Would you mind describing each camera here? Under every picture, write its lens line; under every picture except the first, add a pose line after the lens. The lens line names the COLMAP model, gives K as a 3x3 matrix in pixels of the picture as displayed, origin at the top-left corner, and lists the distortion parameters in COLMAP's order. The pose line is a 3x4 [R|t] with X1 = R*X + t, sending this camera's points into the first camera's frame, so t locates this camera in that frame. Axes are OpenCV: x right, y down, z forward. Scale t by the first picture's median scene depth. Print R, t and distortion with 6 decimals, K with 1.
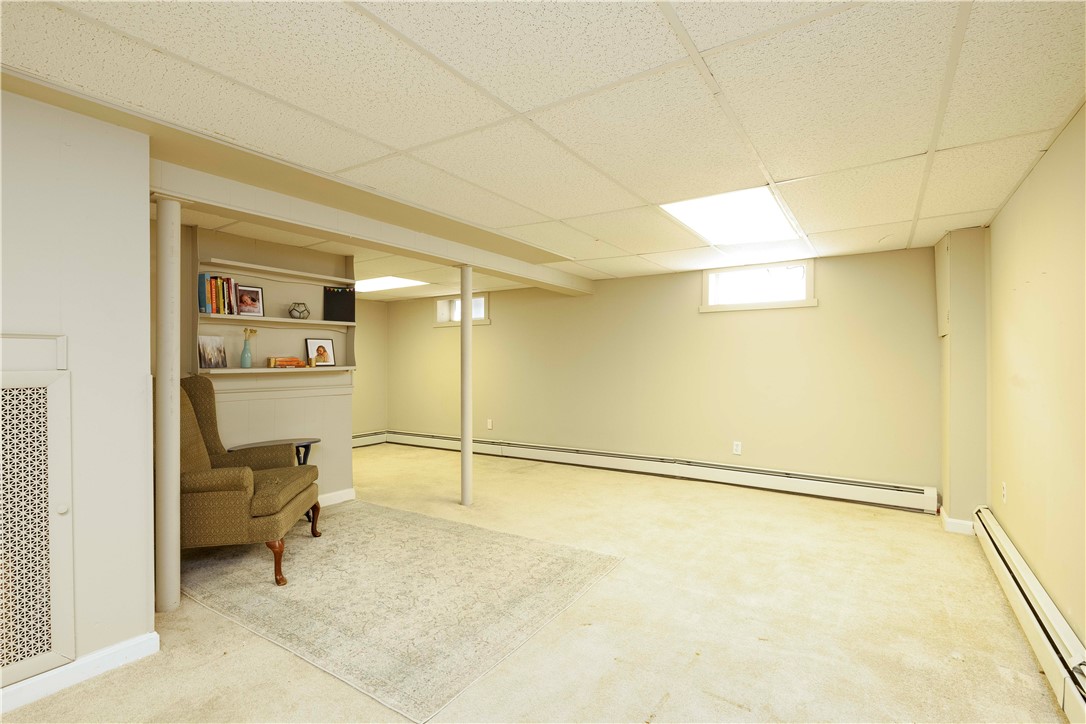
lens RADIAL K [[521.7, 0, 541.5], [0, 521.7, 365.0], [0, 0, 1]] dist [0.000609, 0.000278]
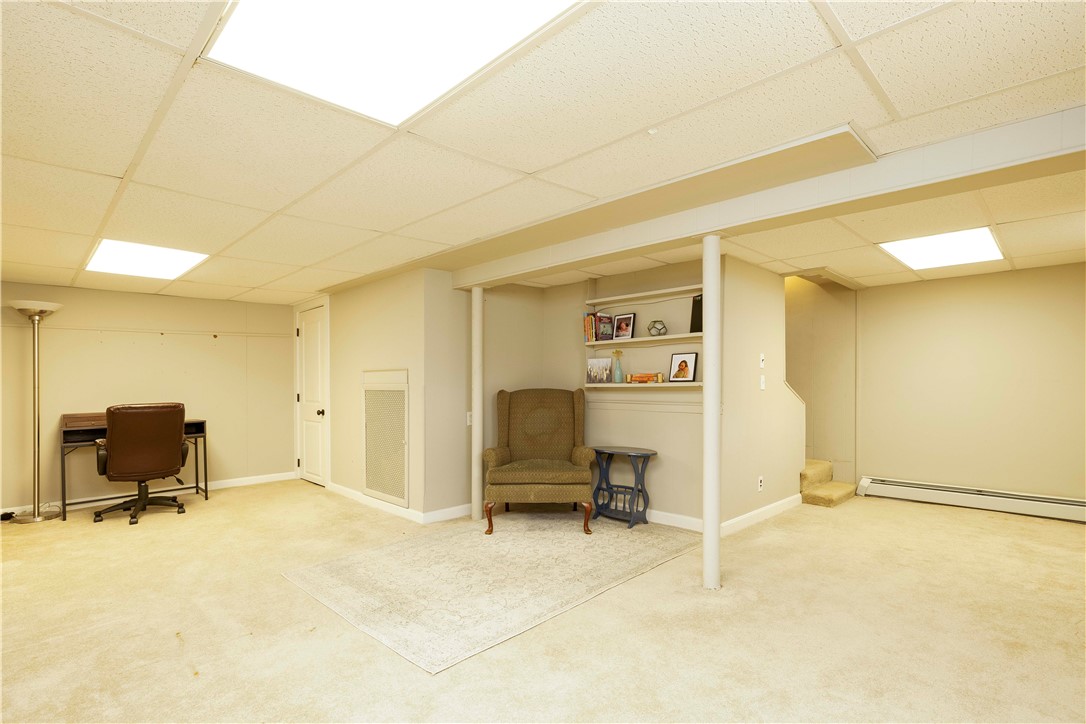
lens RADIAL K [[521.7, 0, 532.2], [0, 521.7, 380.3], [0, 0, 1]] dist [0.000609, 0.000278]
pose [[-0.211552, 0.003948, -0.977359, 0.645198], [0.003687, 0.999988, 0.003241, -0.005137], [0.977360, -0.002917, -0.211564, 1.045326]]
